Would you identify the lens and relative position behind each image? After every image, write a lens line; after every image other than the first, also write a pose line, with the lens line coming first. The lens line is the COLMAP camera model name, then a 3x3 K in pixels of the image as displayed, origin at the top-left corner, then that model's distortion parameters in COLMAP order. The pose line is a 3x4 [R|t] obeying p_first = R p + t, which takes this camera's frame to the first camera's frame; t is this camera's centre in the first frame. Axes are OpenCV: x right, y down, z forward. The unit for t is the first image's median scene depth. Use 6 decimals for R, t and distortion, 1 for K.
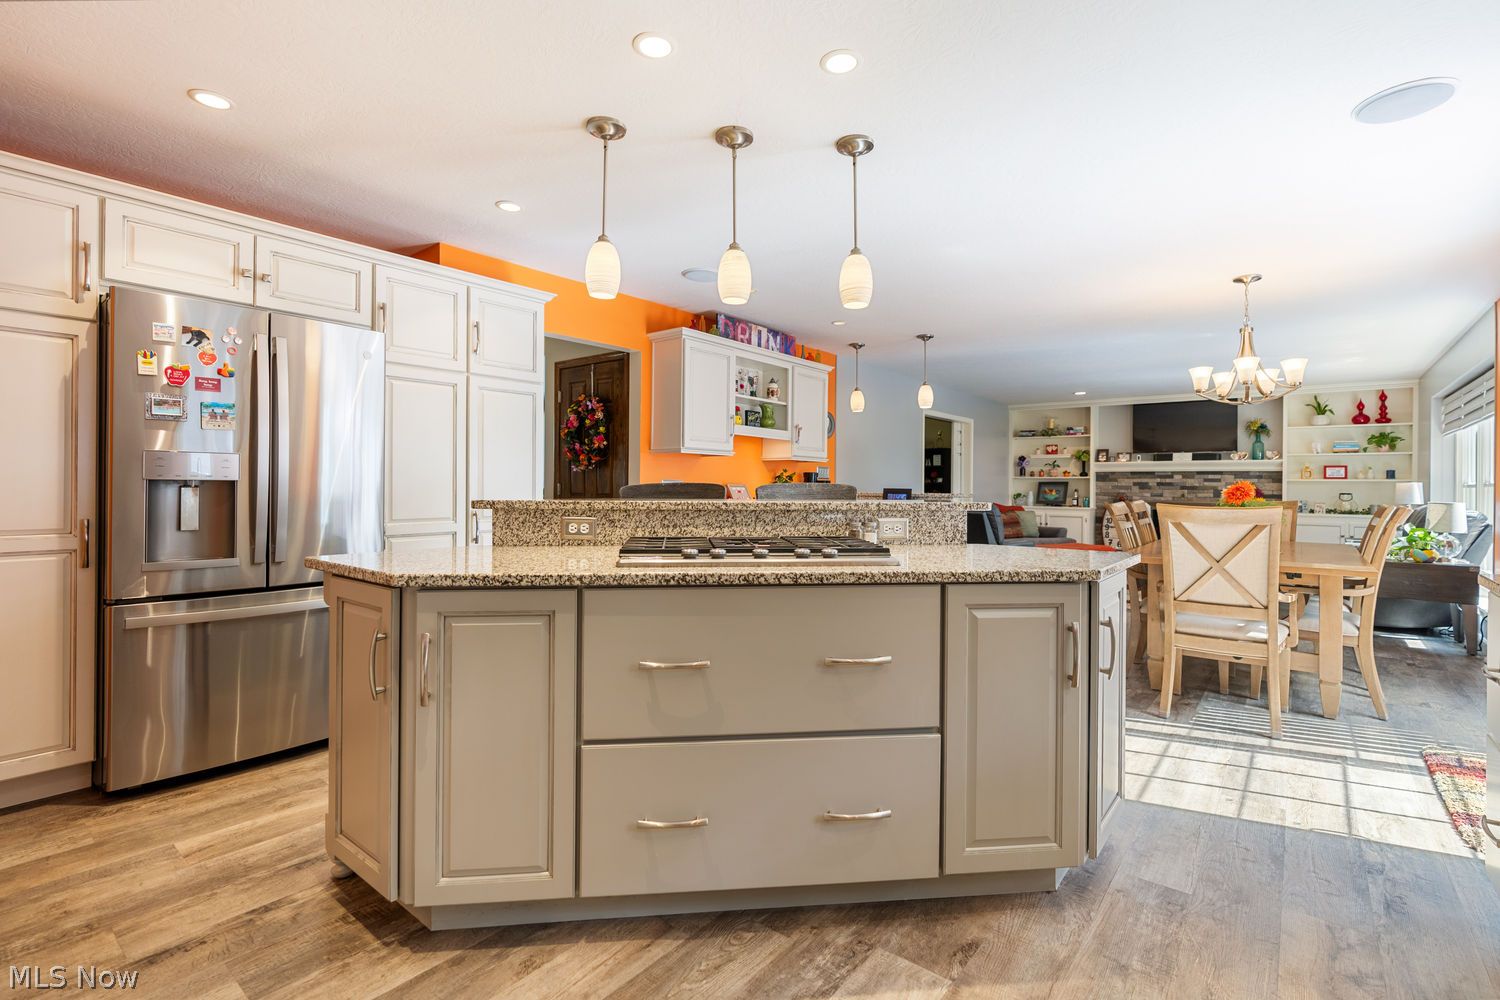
lens RADIAL K [[690.0, 0, 750.6], [0, 690.0, 489.0], [0, 0, 1]] dist [-0.007499, -0.000350]
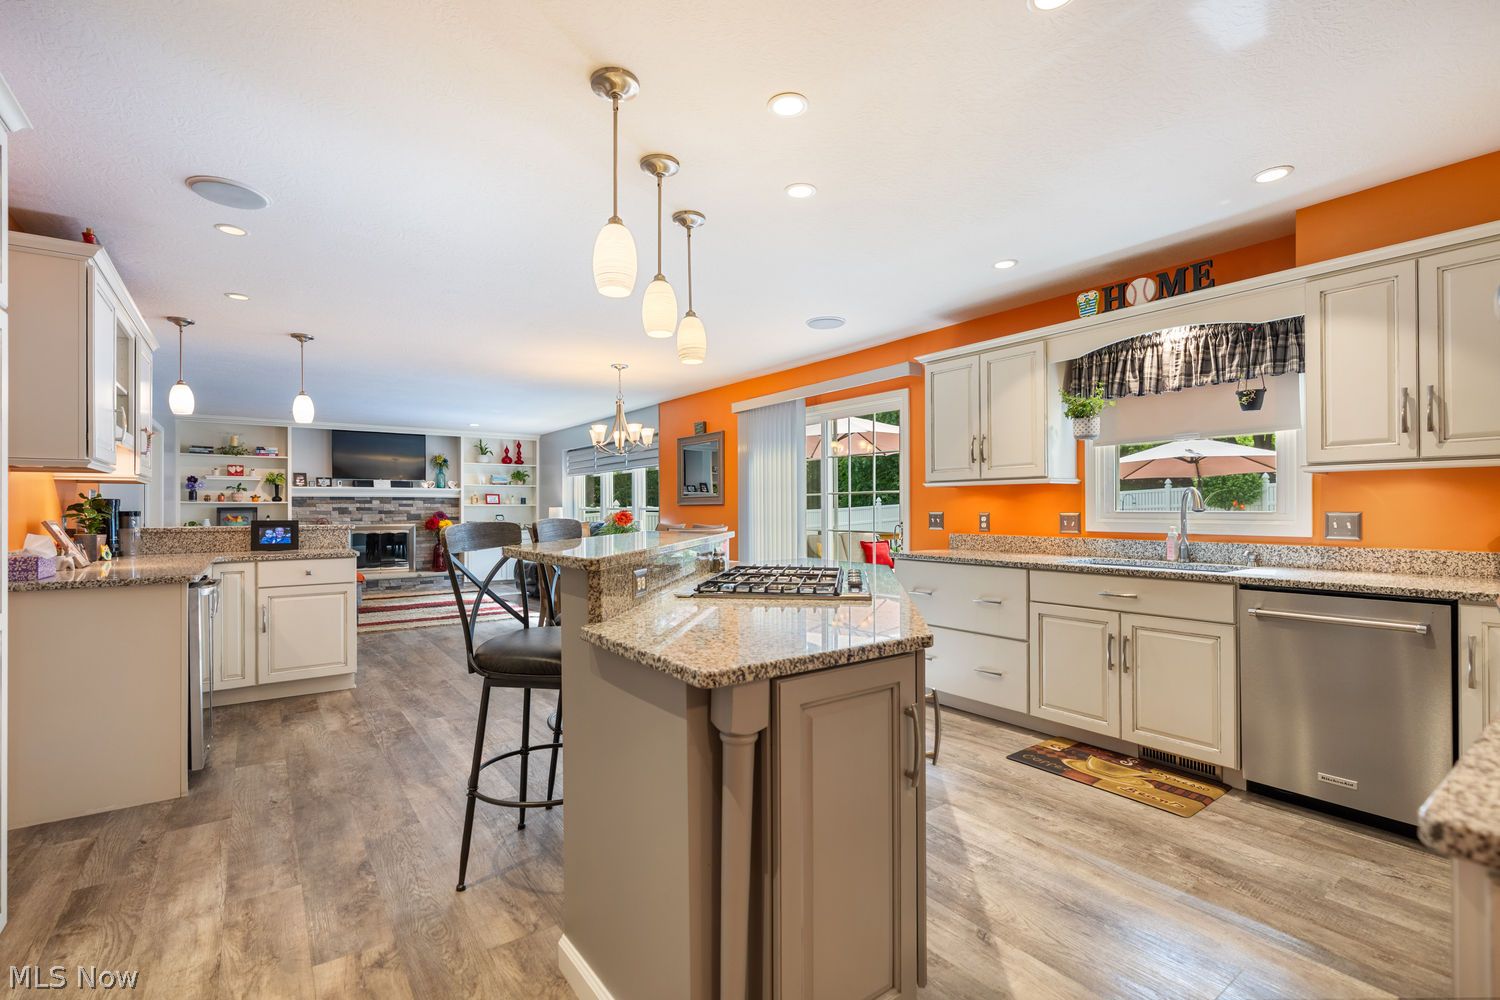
lens RADIAL K [[675.3, 0, 746.6], [0, 675.3, 506.5], [0, 0, 1]] dist [-0.004247, 0.000122]
pose [[0.257845, -0.006185, 0.966166, -0.269264], [0.010848, 0.999935, 0.003506, -0.009228], [-0.966125, 0.009576, 0.257895, 0.187693]]
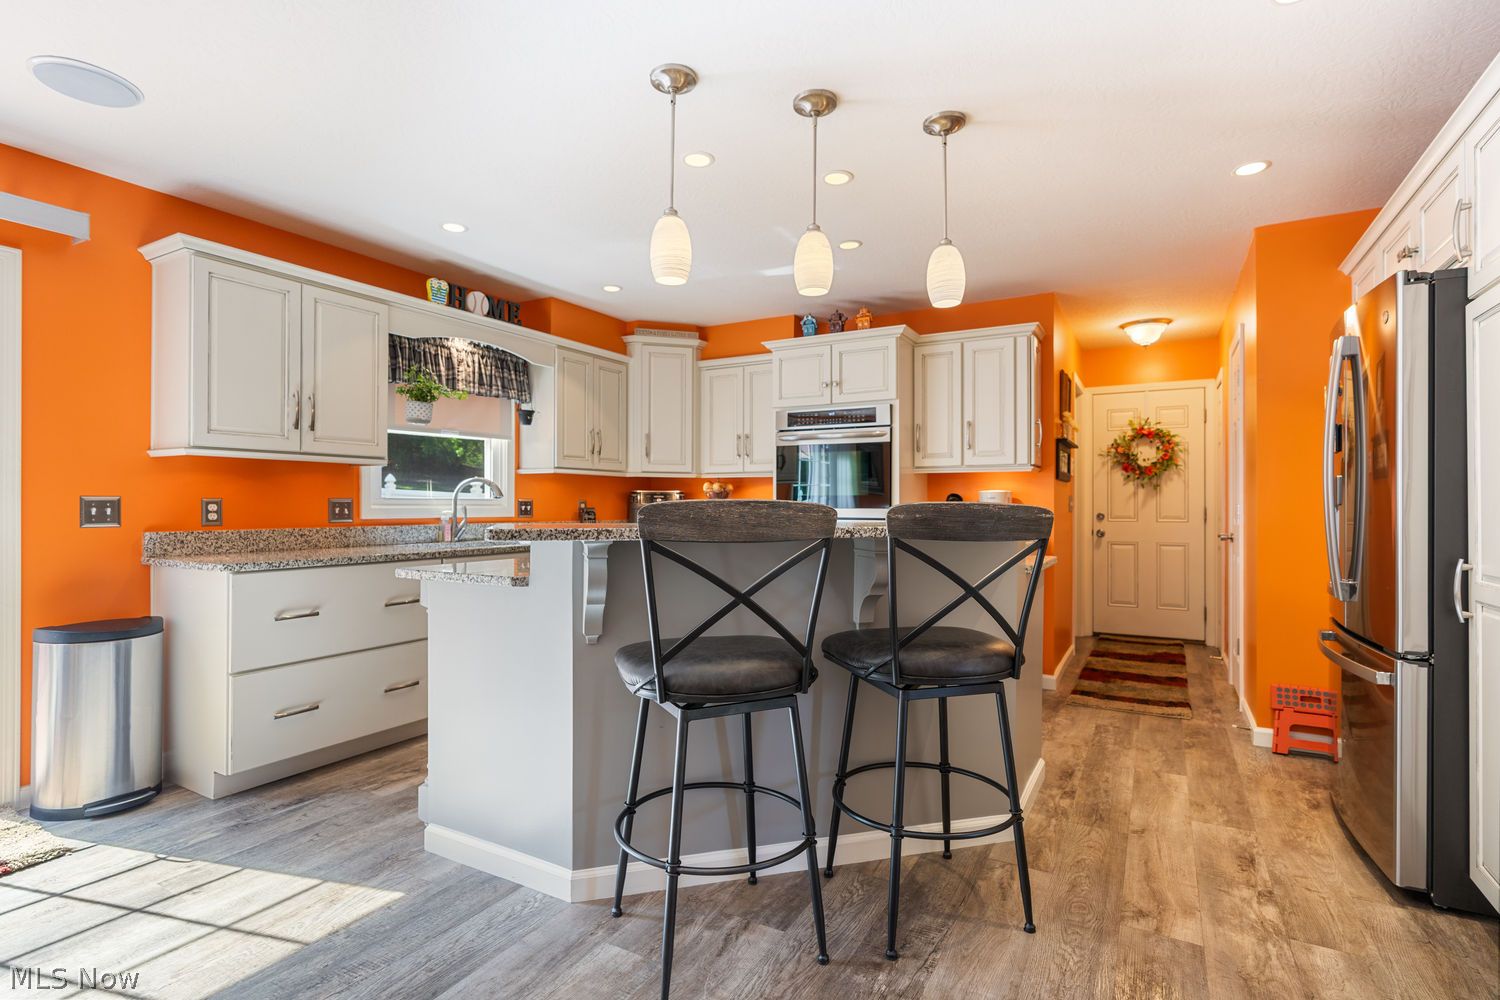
lens RADIAL K [[721.0, 0, 750.0], [0, 721.0, 500.0], [0, 0, 1]] dist [0.003683, 0.000846]
pose [[-0.986815, -0.012312, -0.161380, 0.058741], [-0.012497, 0.999922, 0.000130, -0.003315], [0.161366, 0.002145, -0.986892, 0.554935]]
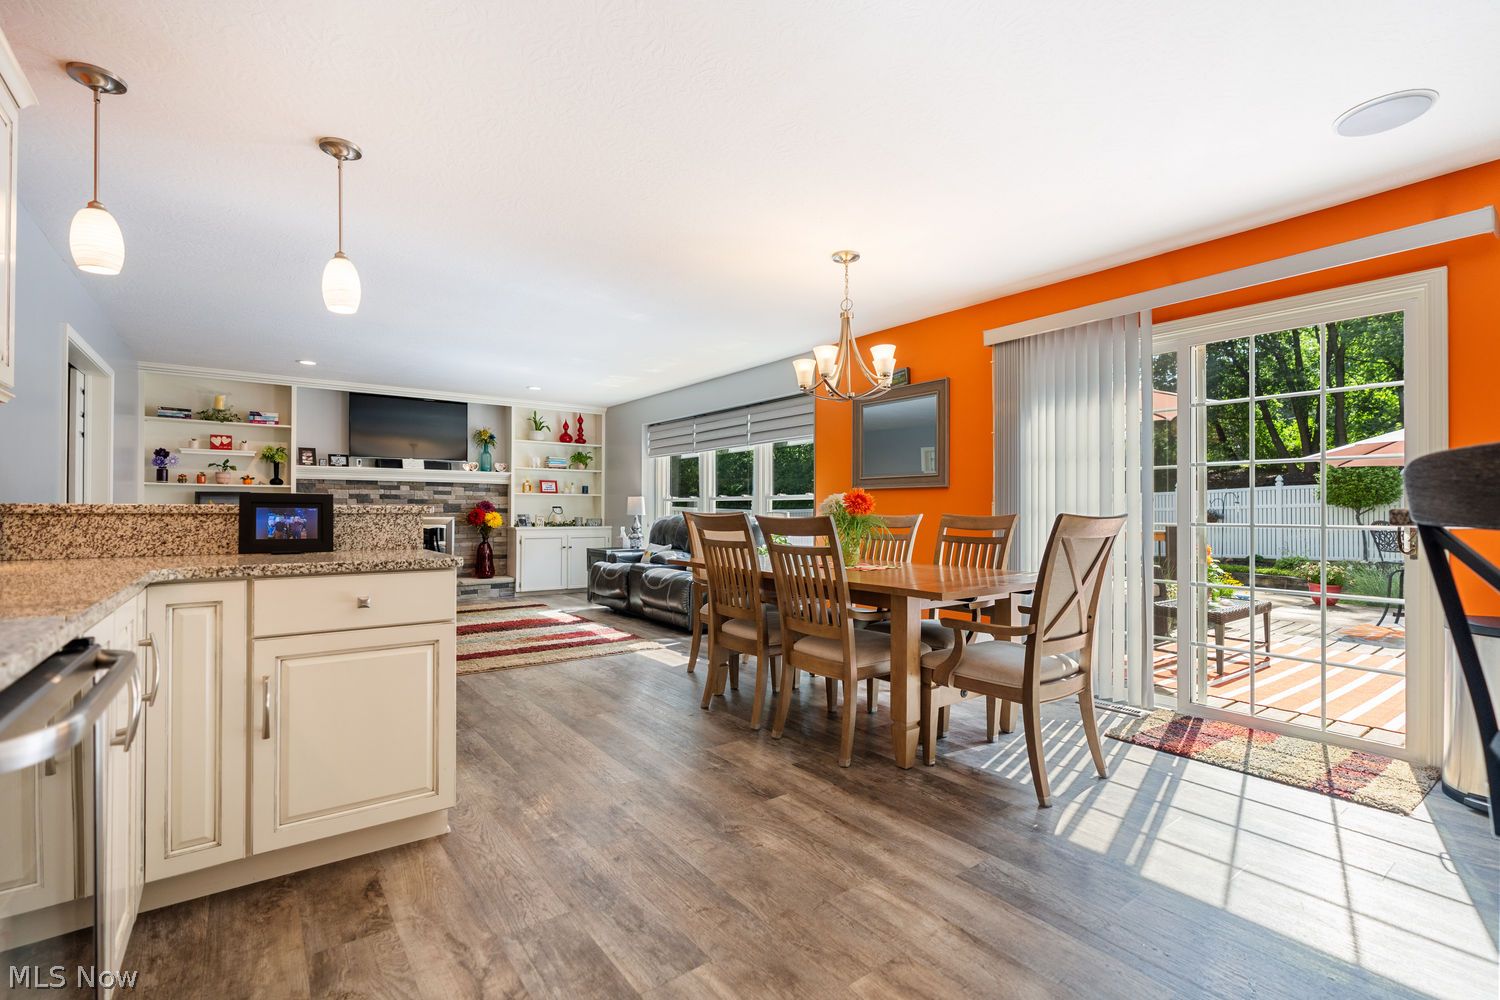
lens RADIAL K [[675.3, 0, 746.6], [0, 675.3, 506.5], [0, 0, 1]] dist [-0.004247, 0.000122]
pose [[0.249922, -0.002229, 0.968263, -0.067141], [0.002878, 0.999995, 0.001559, 0.004681], [-0.968262, 0.002397, 0.249927, 0.438564]]
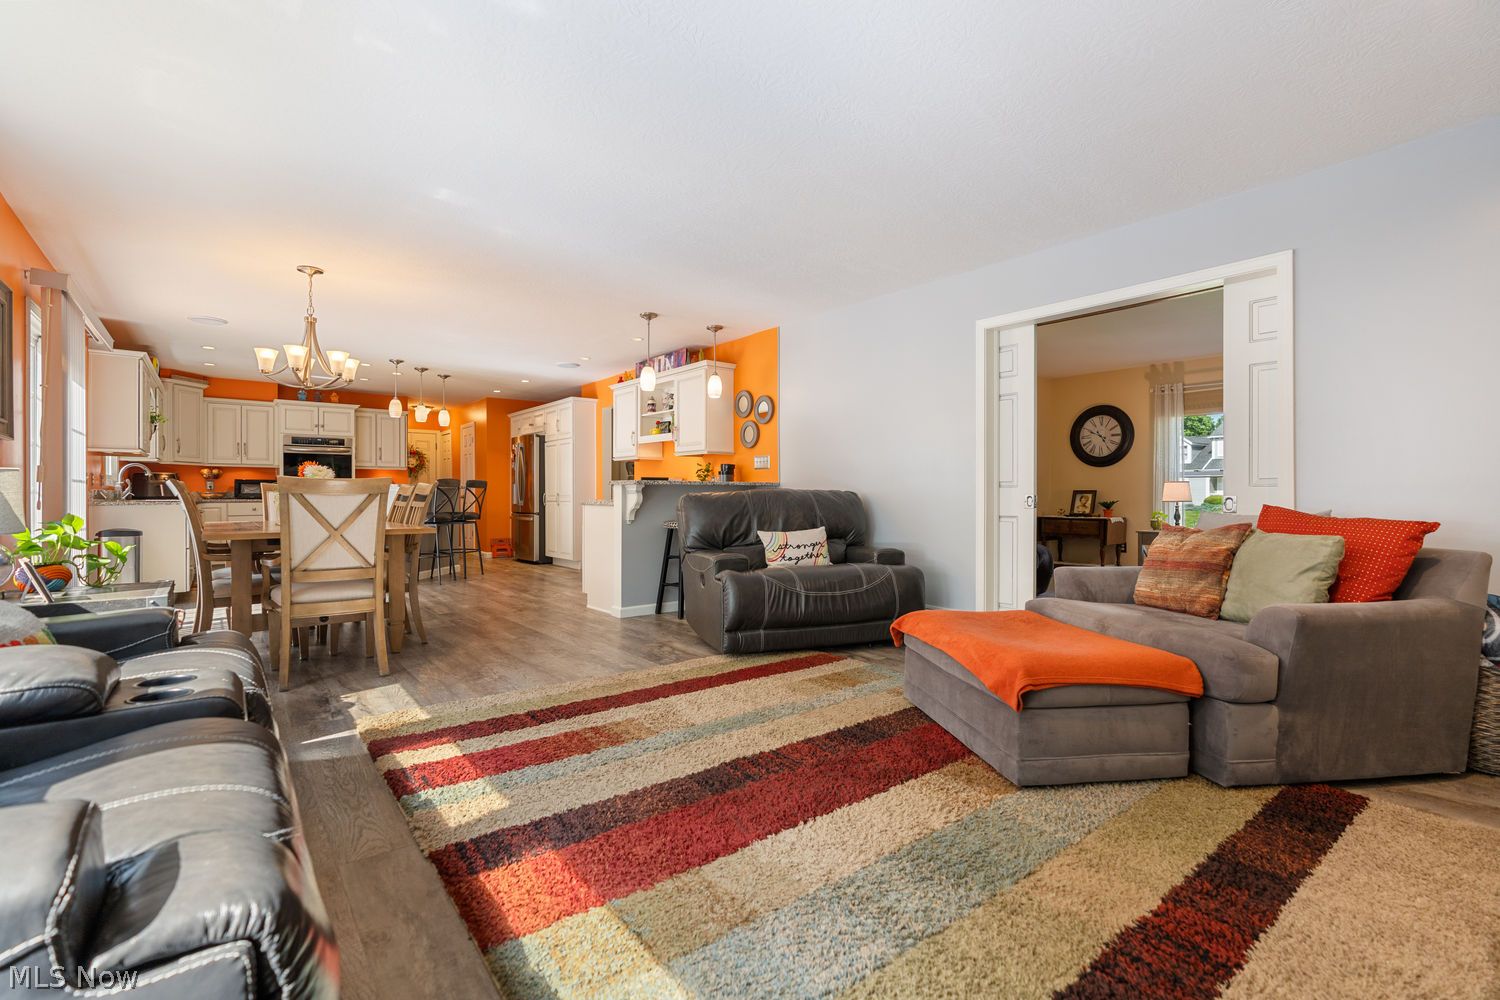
lens RADIAL K [[692.0, 0, 750.0], [0, 692.0, 500.0], [0, 0, 1]] dist [0.001022, 0.000088]
pose [[-0.227266, -0.002361, -0.973830, 0.791765], [-0.010190, 0.999948, -0.000046, 0.019599], [0.973779, 0.009913, -0.227279, 0.932453]]
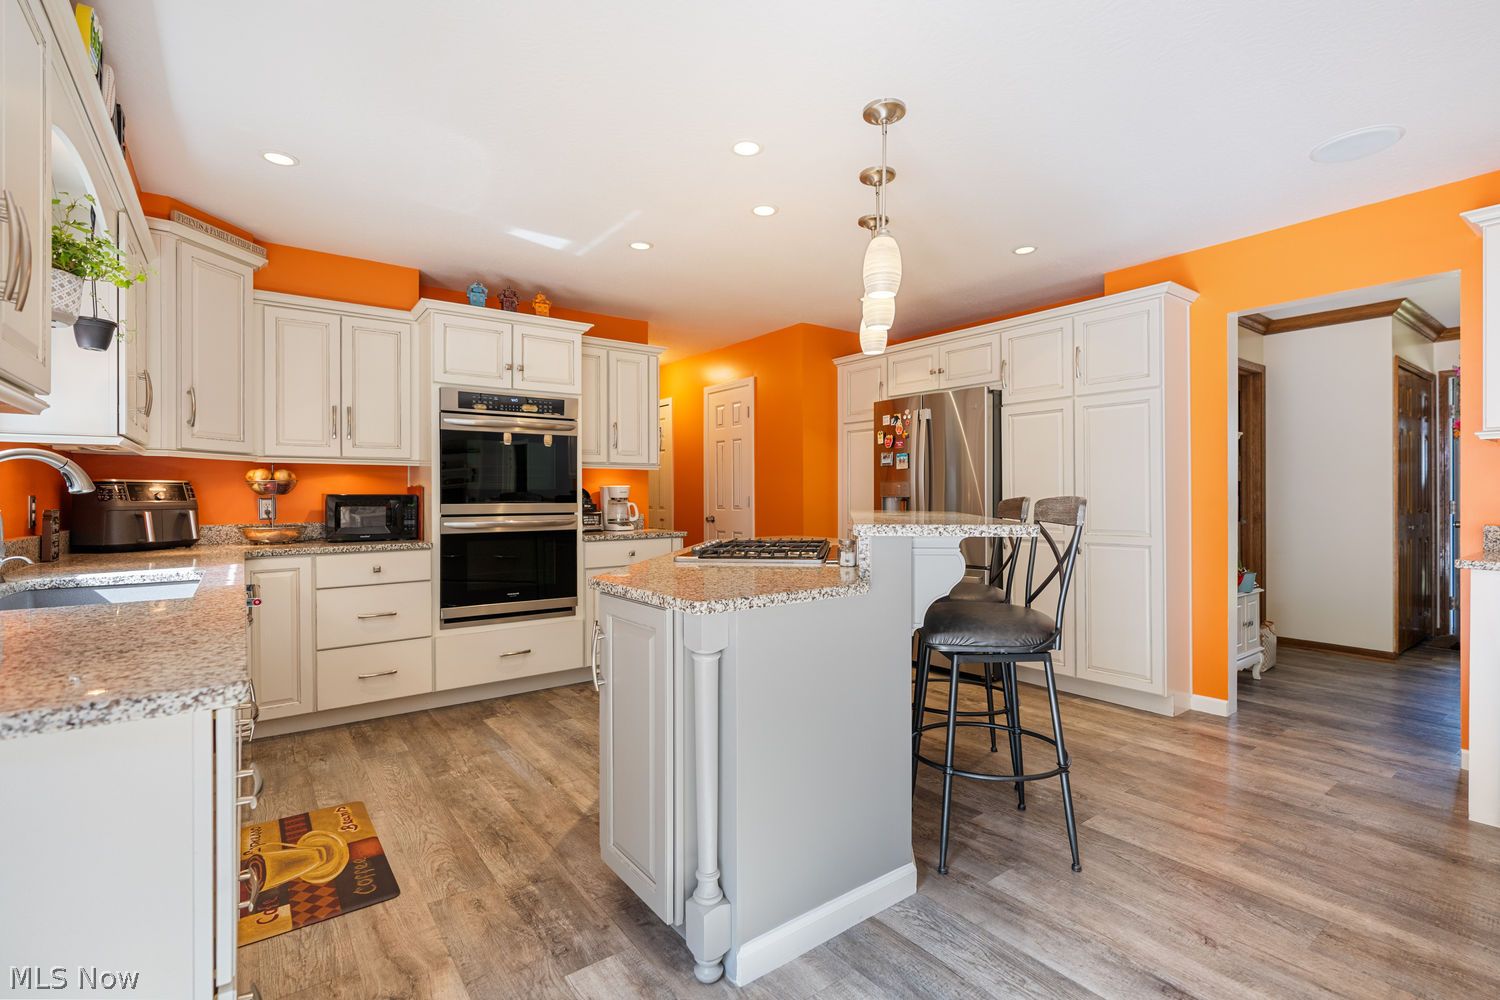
lens RADIAL K [[690.0, 0, 750.6], [0, 690.0, 489.0], [0, 0, 1]] dist [-0.007499, -0.000350]
pose [[-0.245855, -0.014903, -0.969192, 0.314099], [-0.004597, 0.999888, -0.014208, -0.001681], [0.969296, 0.000962, -0.245896, 0.315772]]
